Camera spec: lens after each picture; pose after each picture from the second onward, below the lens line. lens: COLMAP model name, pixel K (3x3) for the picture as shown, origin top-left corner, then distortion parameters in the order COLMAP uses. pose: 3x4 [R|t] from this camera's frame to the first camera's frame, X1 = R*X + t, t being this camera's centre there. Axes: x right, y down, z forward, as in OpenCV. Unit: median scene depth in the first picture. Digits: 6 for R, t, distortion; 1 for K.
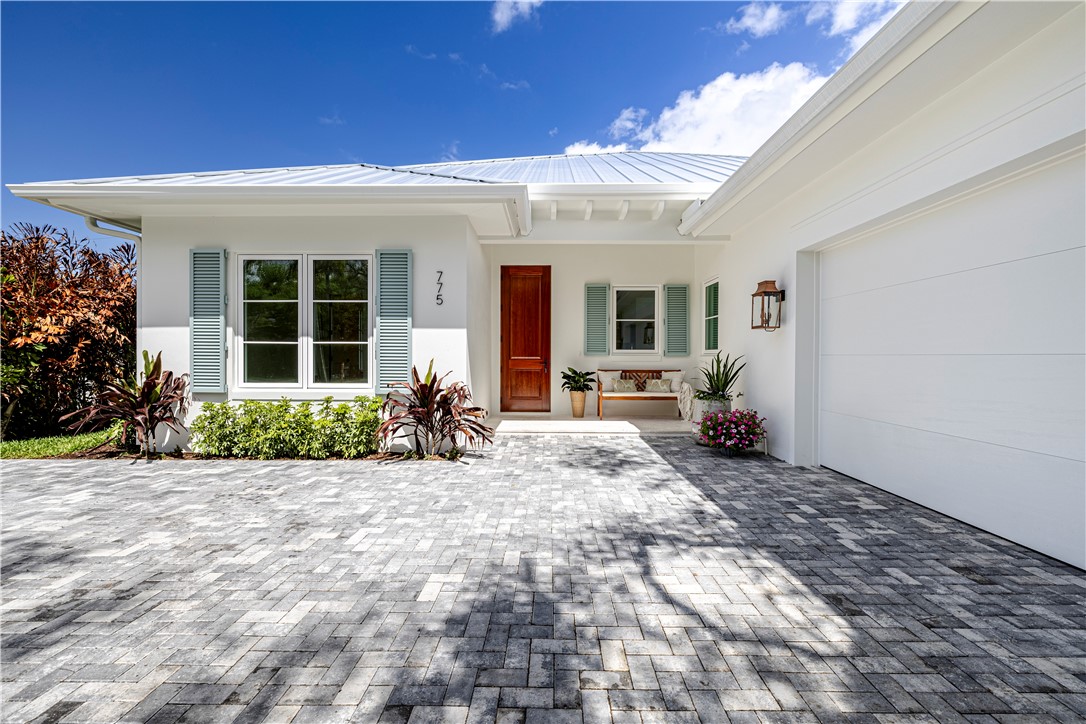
lens RADIAL K [[443.1, 0, 540.1], [0, 443.1, 366.6], [0, 0, 1]] dist [-0.005139, 0.000409]
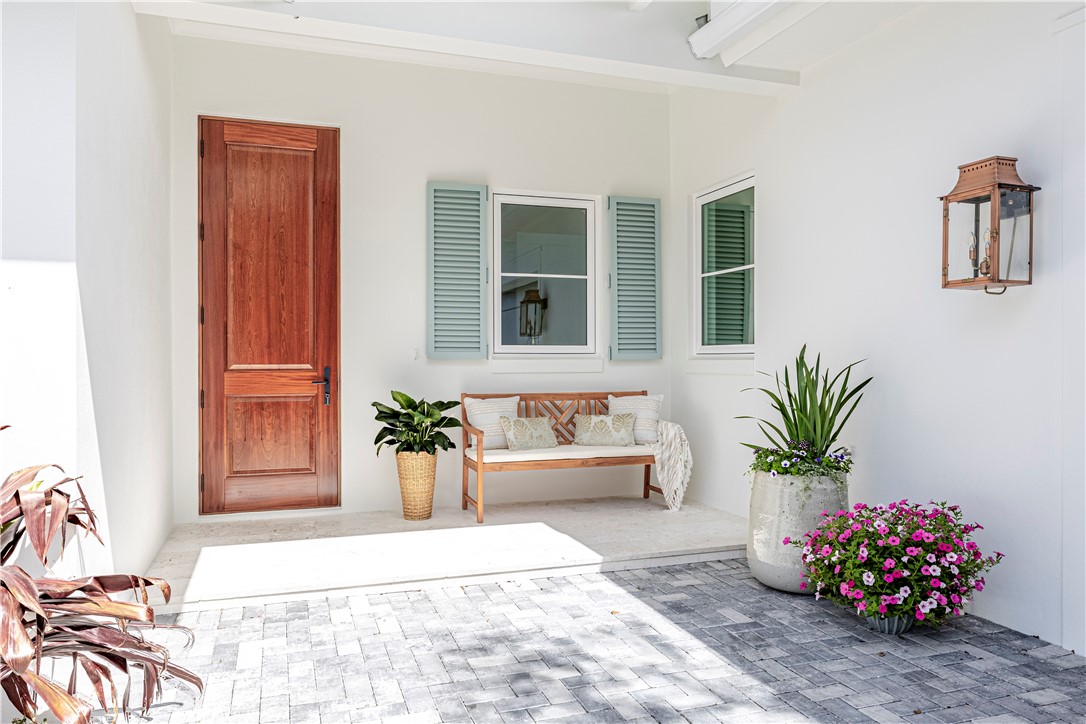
lens RADIAL K [[766.5, 0, 543.0], [0, 766.5, 362.0], [0, 0, 1]] dist [-0.031078, 0.001557]
pose [[0.939208, -0.005279, 0.343309, -0.040584], [0.012135, 0.999767, -0.017824, -0.009621], [-0.343135, 0.020907, 0.939053, 0.329118]]
